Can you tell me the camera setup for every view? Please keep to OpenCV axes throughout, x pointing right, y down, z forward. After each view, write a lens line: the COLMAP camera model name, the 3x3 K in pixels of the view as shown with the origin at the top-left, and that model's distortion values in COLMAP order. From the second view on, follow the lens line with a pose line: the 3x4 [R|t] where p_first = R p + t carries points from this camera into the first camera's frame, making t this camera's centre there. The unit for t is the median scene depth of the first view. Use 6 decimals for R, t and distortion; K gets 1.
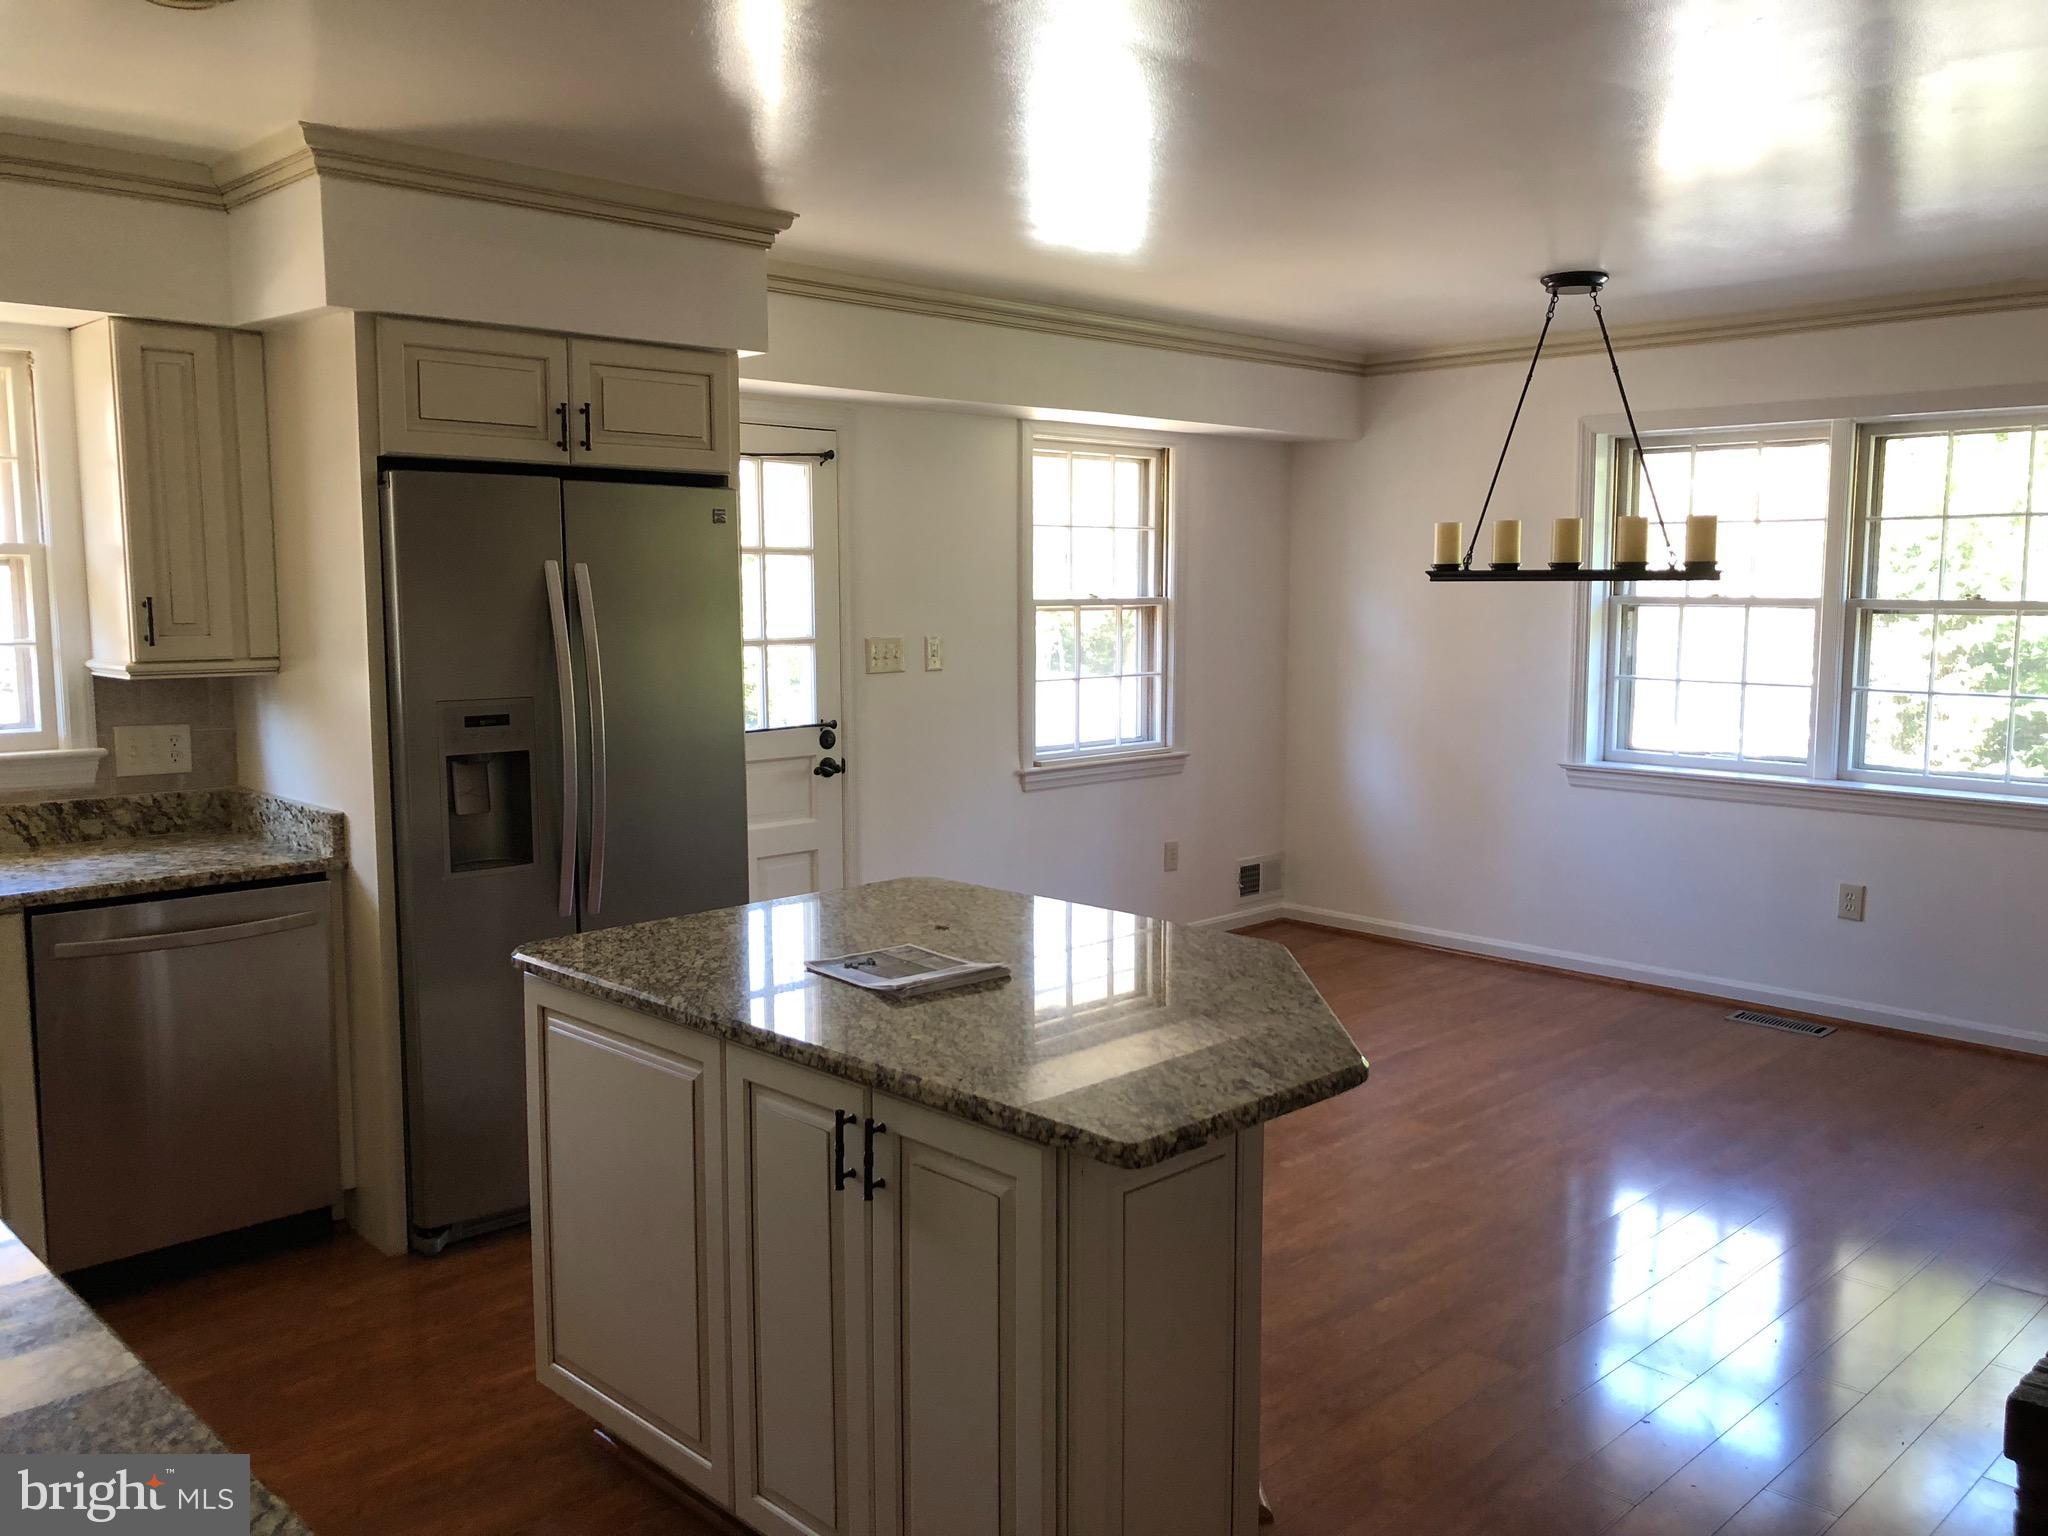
lens RADIAL K [[1657.9, 0, 1010.0], [0, 1657.9, 763.8], [0, 0, 1]] dist [0.035752, -0.033187]
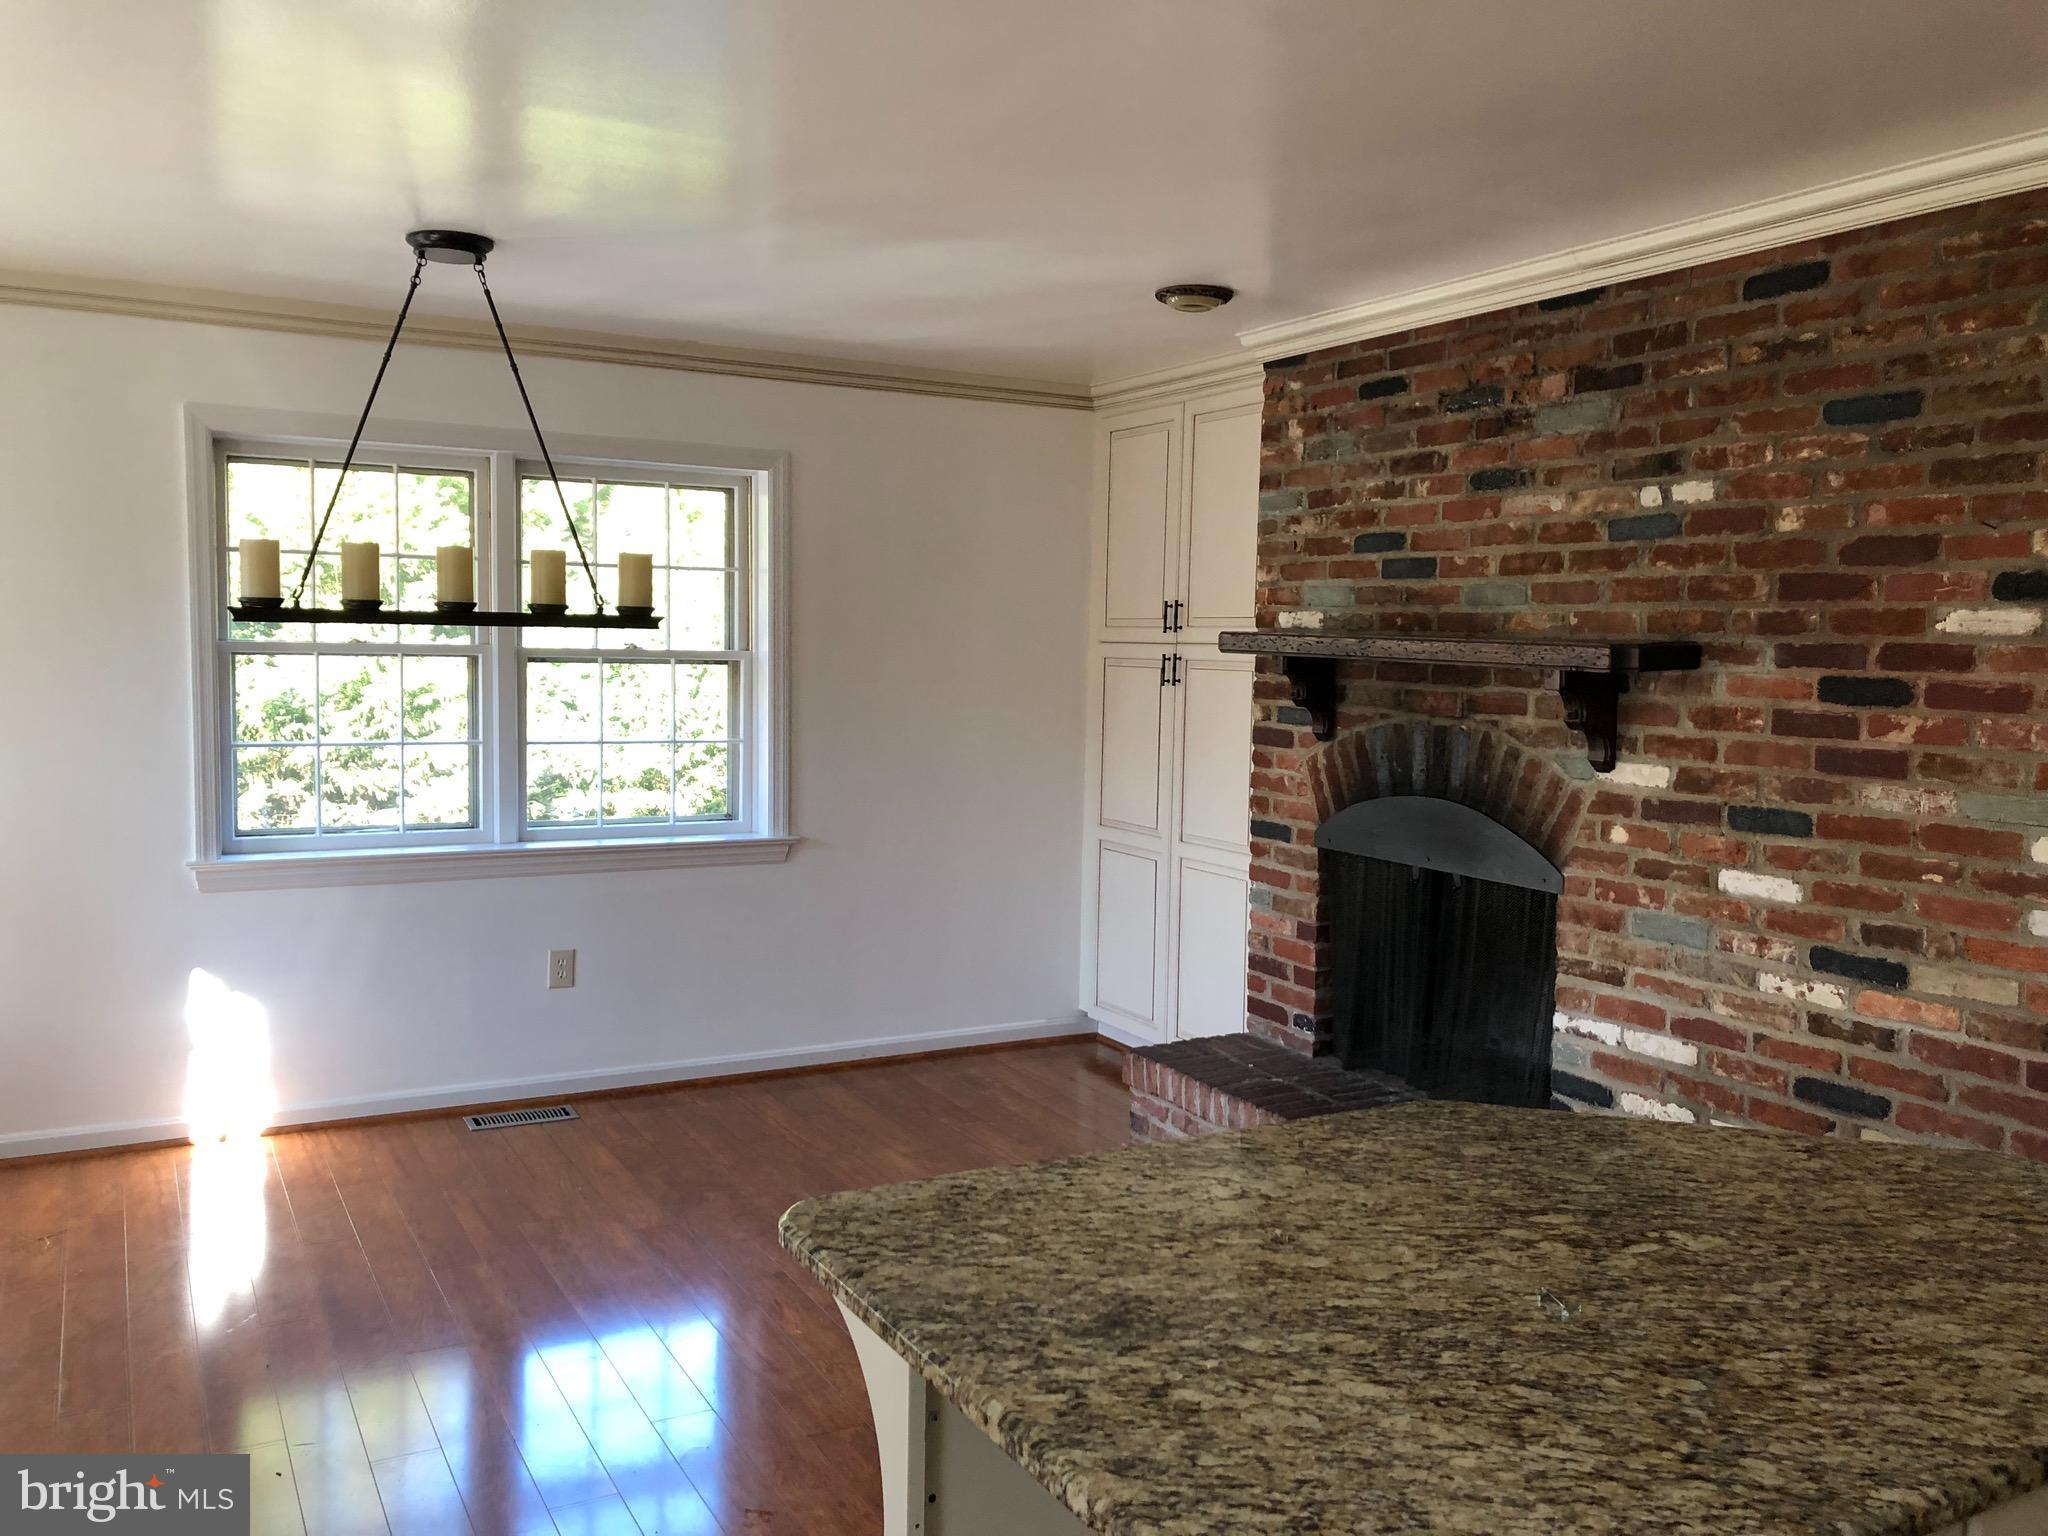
lens RADIAL K [[1657.9, 0, 1014.4], [0, 1657.9, 763.5], [0, 0, 1]] dist [0.035752, -0.033187]
pose [[0.270221, -0.067201, 0.960450, -0.364327], [0.090589, 0.994910, 0.044126, -0.058081], [-0.958527, 0.075082, 0.274933, 0.557236]]
